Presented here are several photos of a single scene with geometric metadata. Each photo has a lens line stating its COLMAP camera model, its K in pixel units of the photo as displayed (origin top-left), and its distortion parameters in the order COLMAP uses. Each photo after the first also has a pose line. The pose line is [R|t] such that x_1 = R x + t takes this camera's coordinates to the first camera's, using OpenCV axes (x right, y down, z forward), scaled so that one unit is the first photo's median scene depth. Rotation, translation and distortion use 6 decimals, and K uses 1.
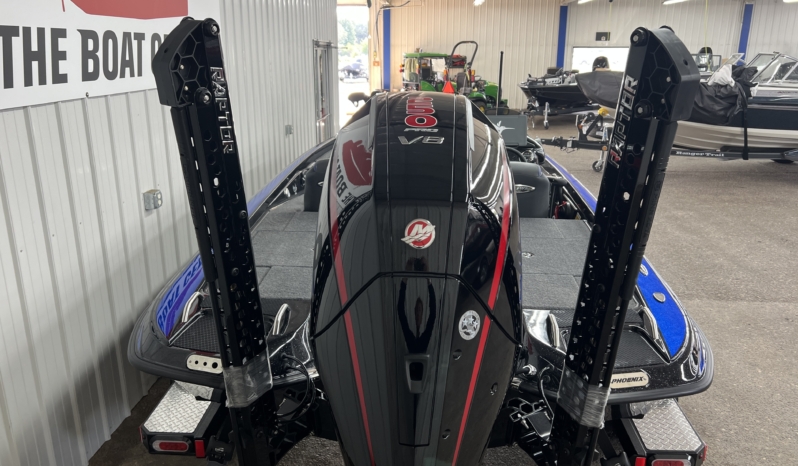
lens RADIAL K [[629.4, 0, 399.0], [0, 629.4, 233.0], [0, 0, 1]] dist [0.008438, 0.012961]
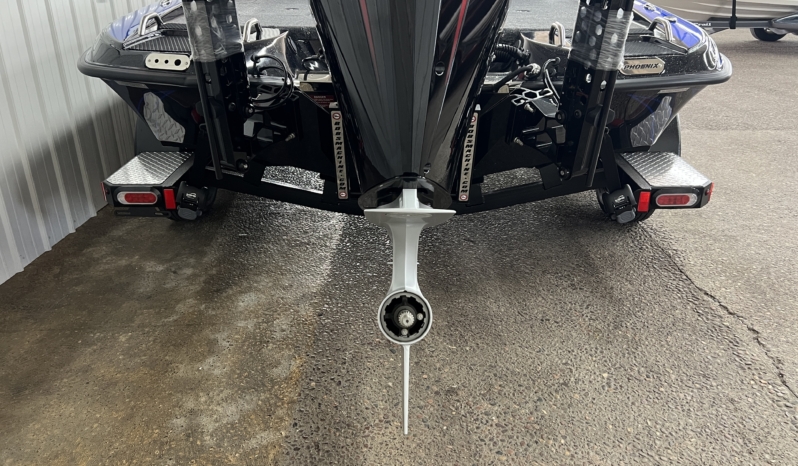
lens RADIAL K [[624.9, 0, 399.0], [0, 624.9, 233.0], [0, 0, 1]] dist [0.035774, -0.012813]
pose [[0.999175, -0.018571, 0.036104, -0.016731], [0.014455, 0.993704, 0.111100, 0.294972], [-0.037940, -0.110487, 0.993153, 0.075313]]
